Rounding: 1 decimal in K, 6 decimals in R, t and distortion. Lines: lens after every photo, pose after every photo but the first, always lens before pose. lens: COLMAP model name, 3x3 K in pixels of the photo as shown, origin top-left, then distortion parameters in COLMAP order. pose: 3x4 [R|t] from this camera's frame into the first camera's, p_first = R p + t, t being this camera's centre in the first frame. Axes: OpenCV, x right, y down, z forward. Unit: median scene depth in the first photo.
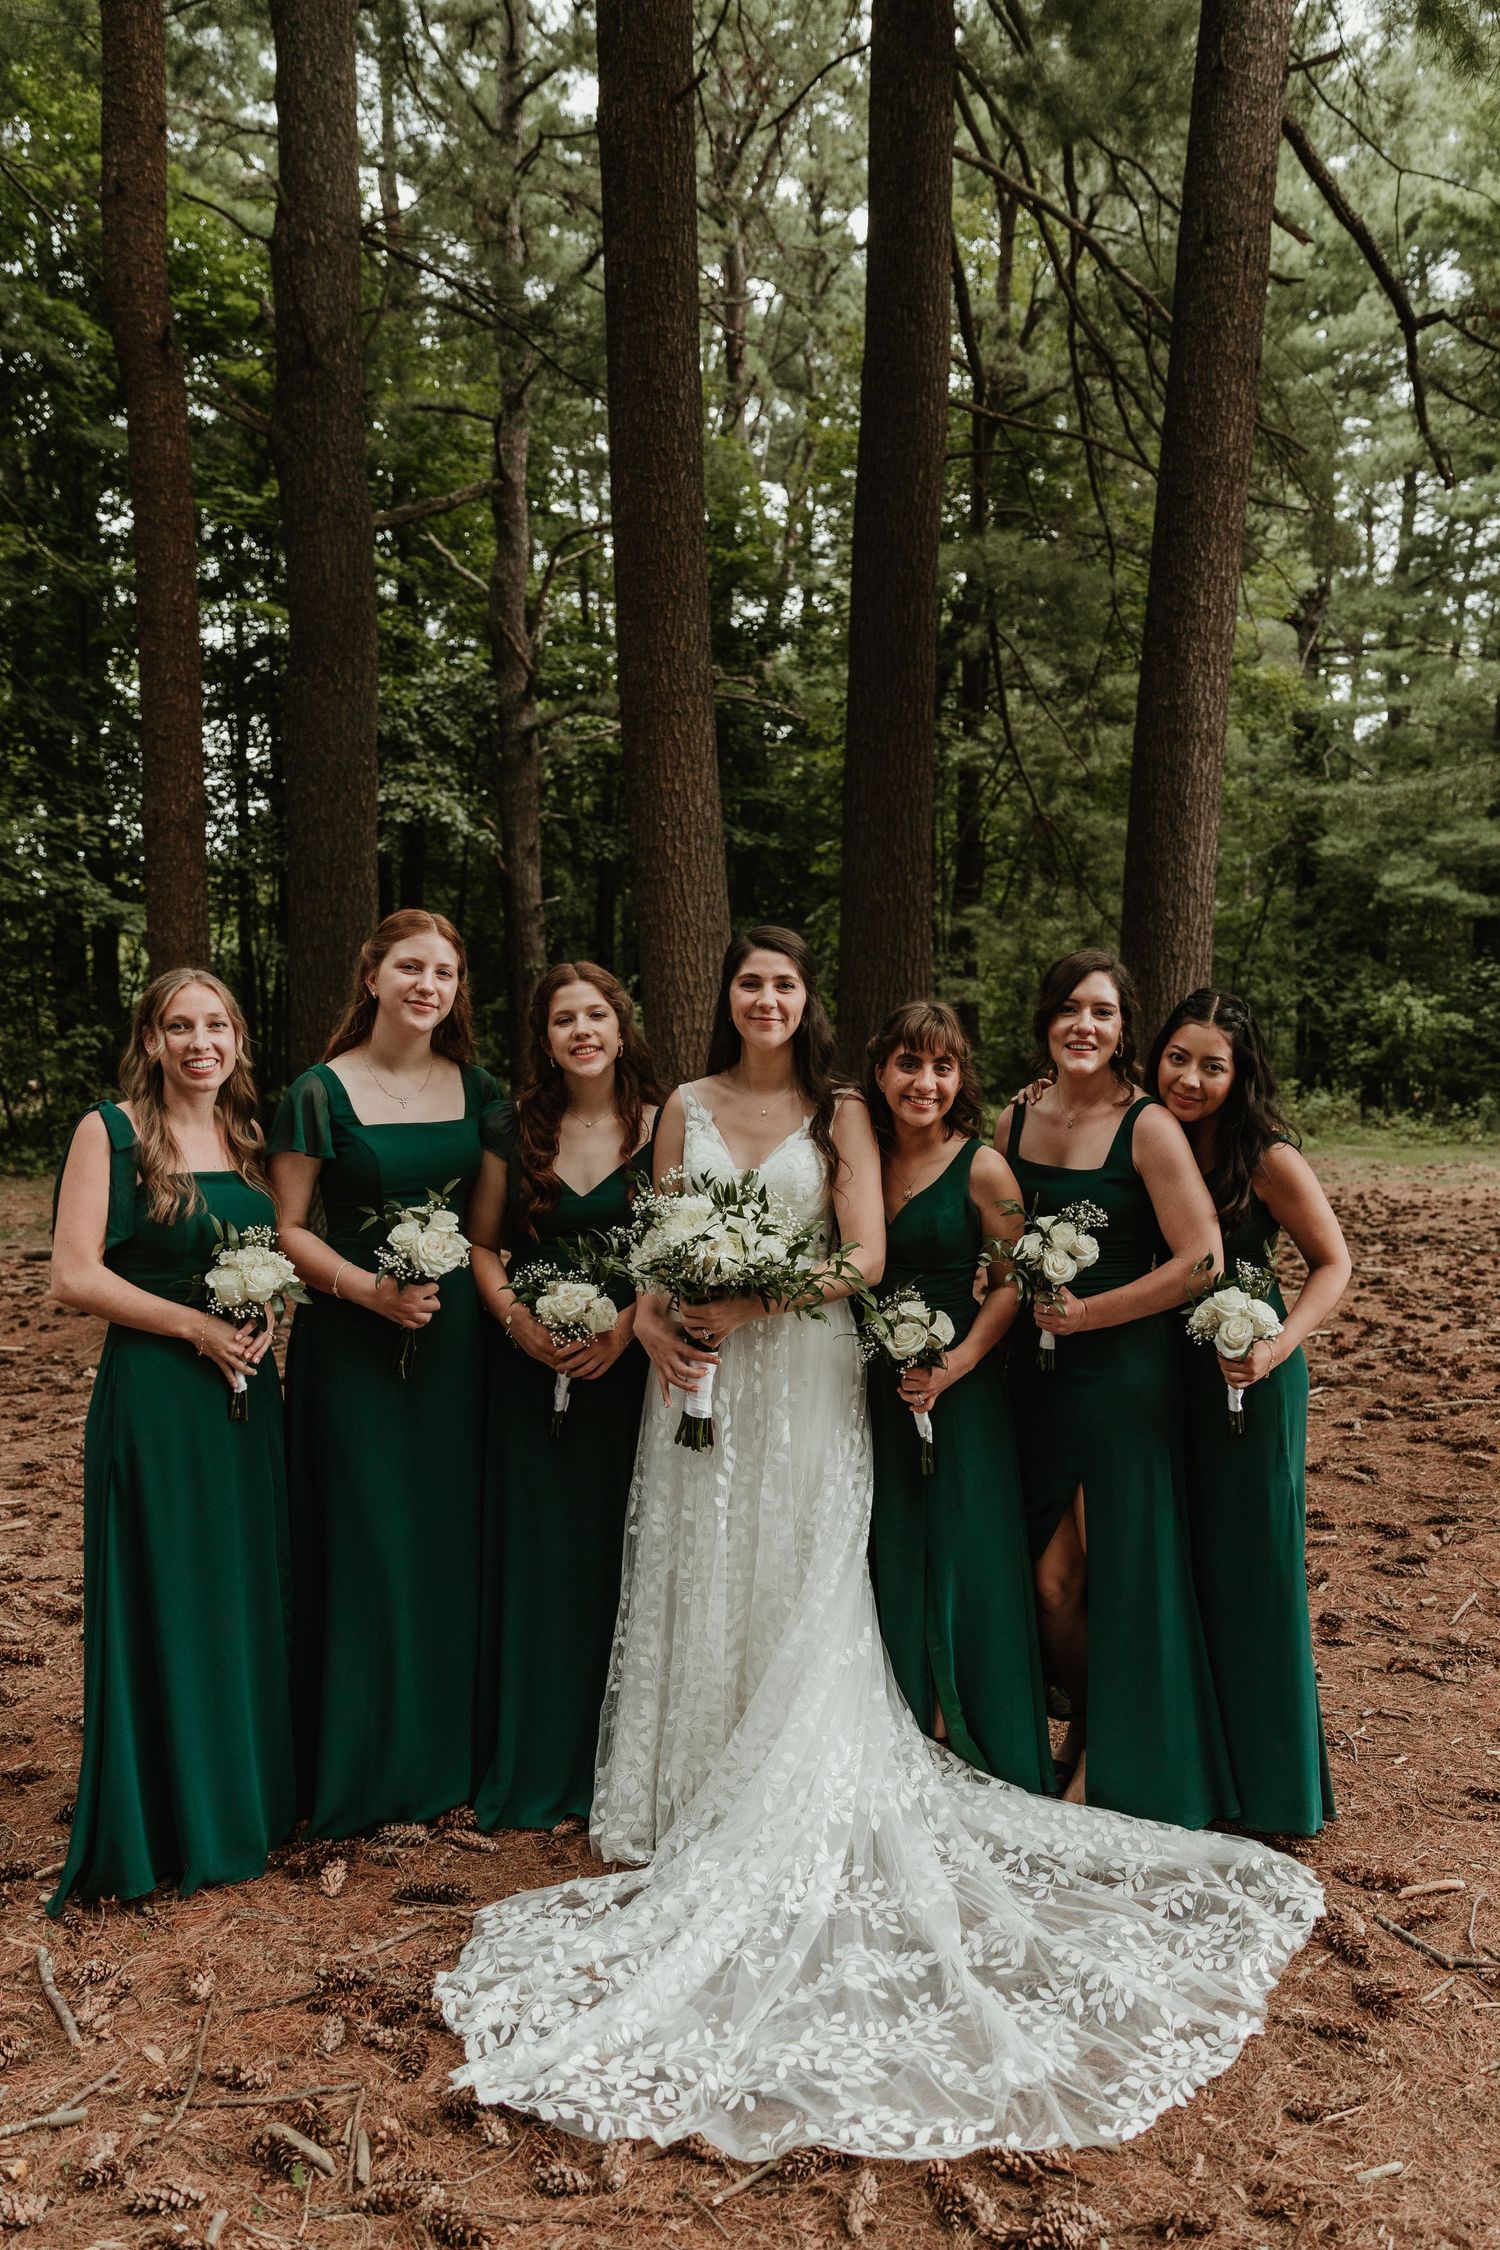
lens RADIAL K [[1599.6, 0, 749.8], [0, 1599.6, 1246.3], [0, 0, 1]] dist [0.006941, 0.000967]
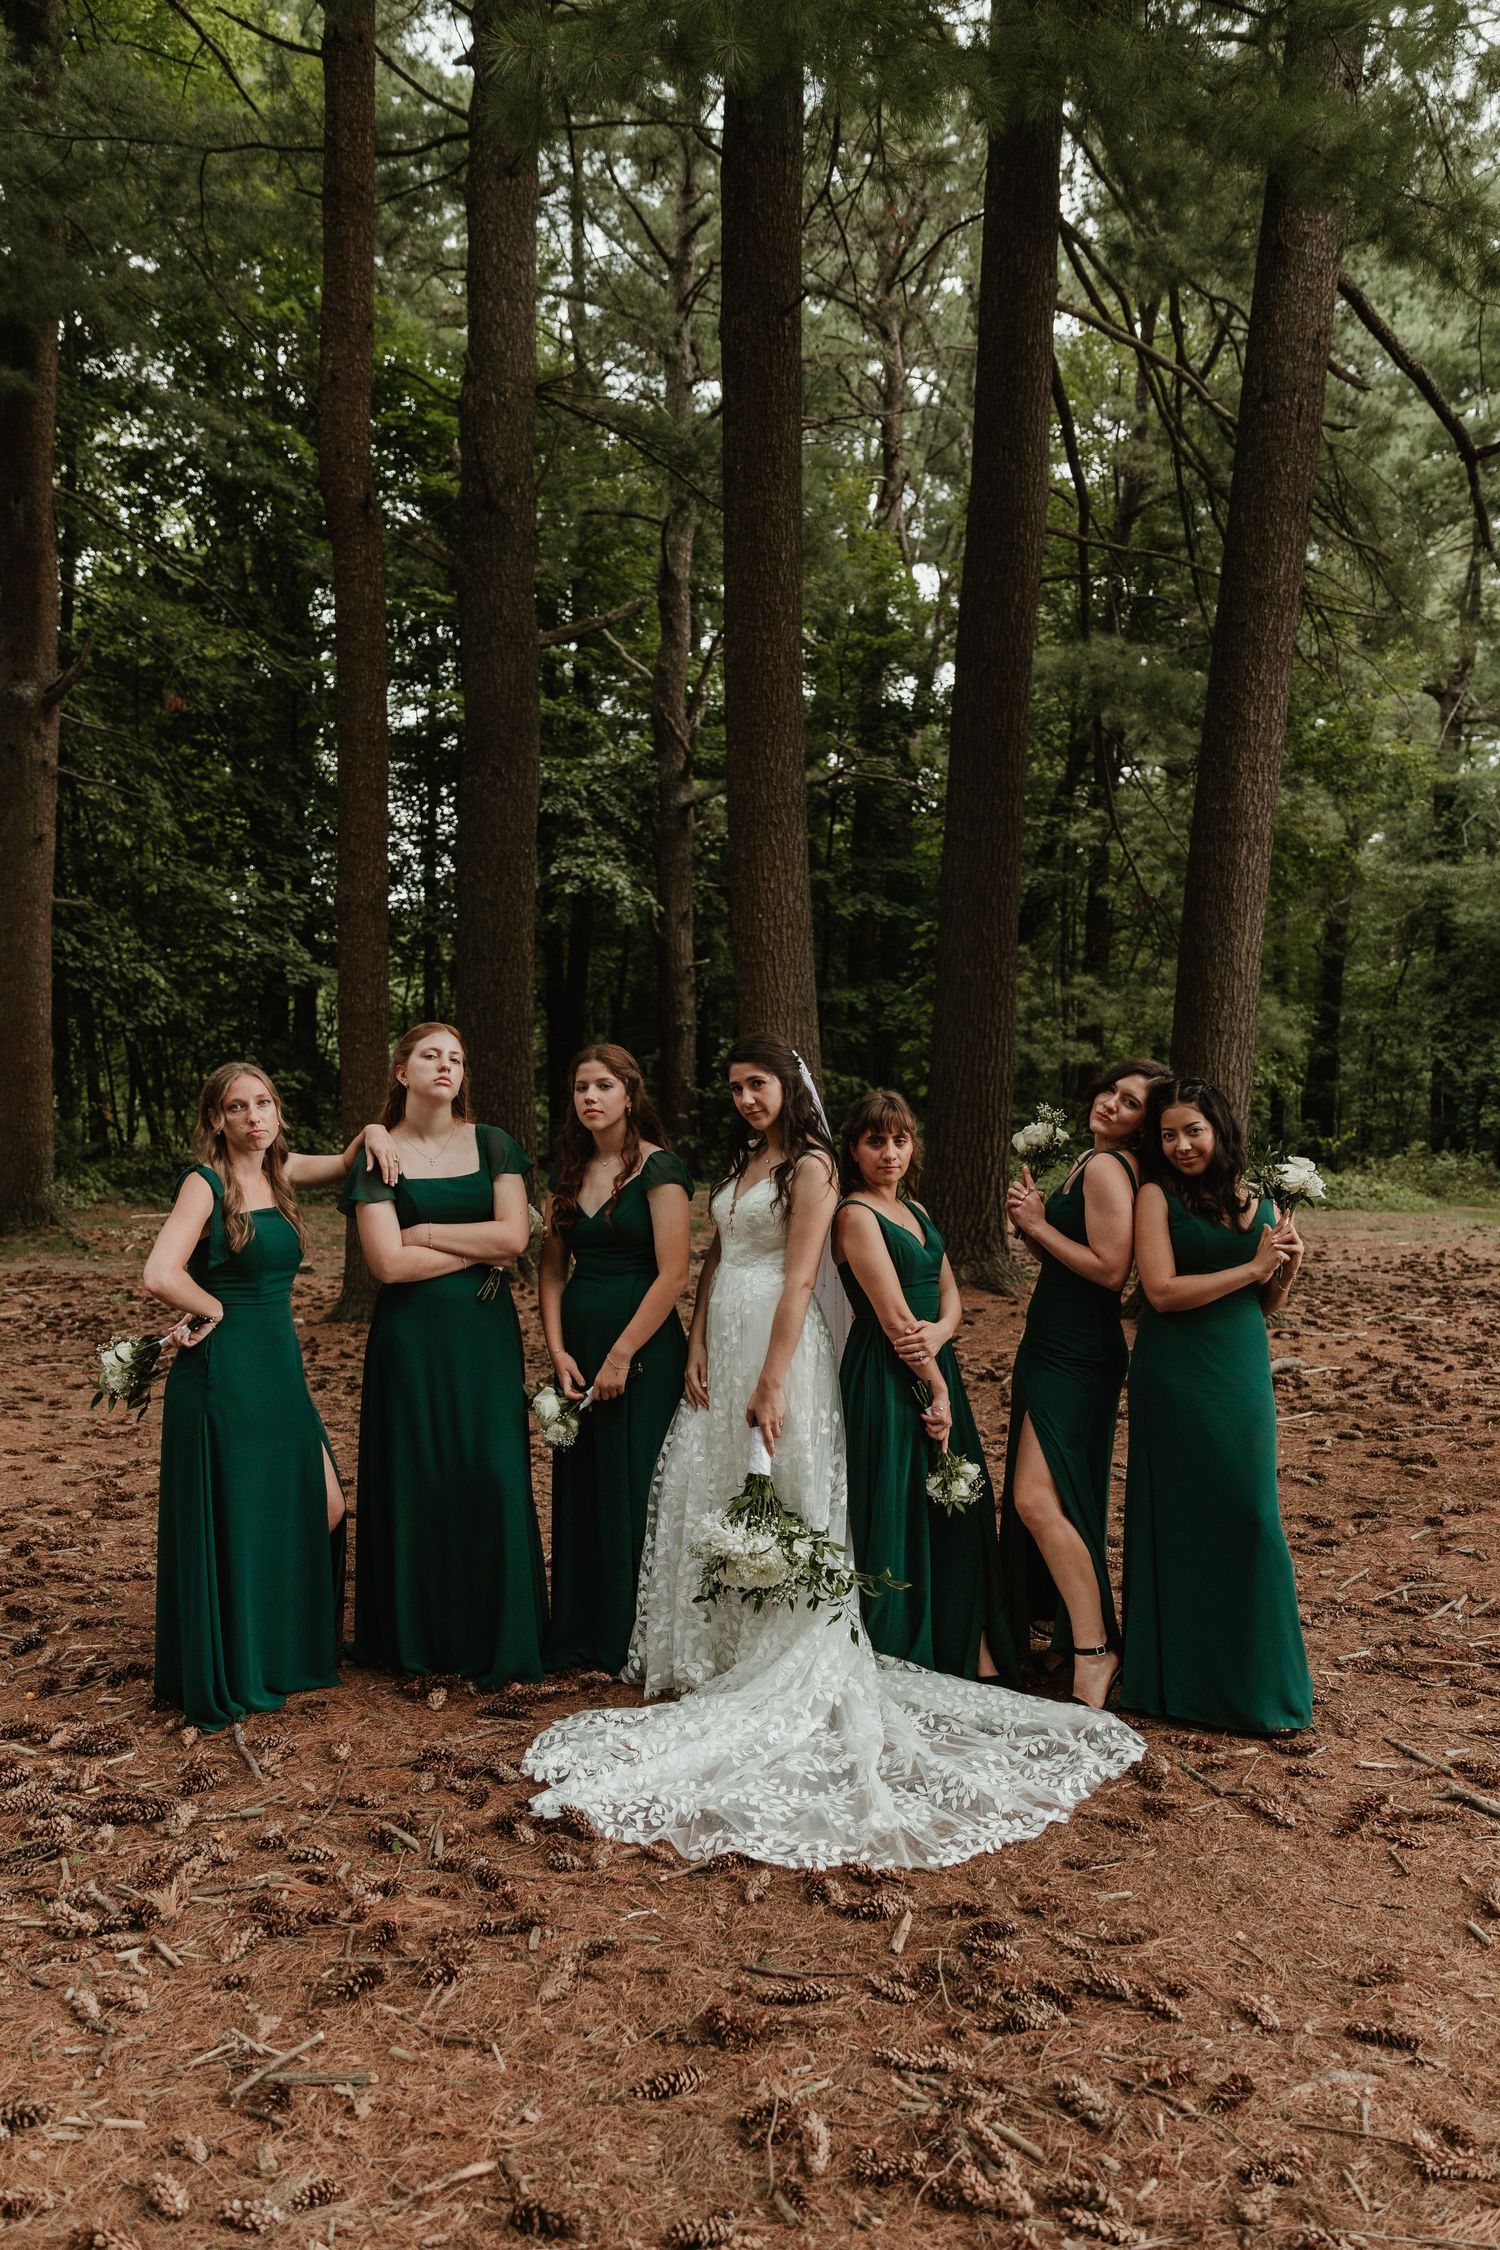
lens RADIAL K [[1581.4, 0, 756.6], [0, 1581.4, 1300.2], [0, 0, 1]] dist [0.014986, -0.006067]
pose [[0.994455, 0.031470, -0.100341, 0.109753], [-0.030957, 0.999499, 0.006663, 0.019123], [0.100500, -0.003520, 0.994931, -0.263240]]
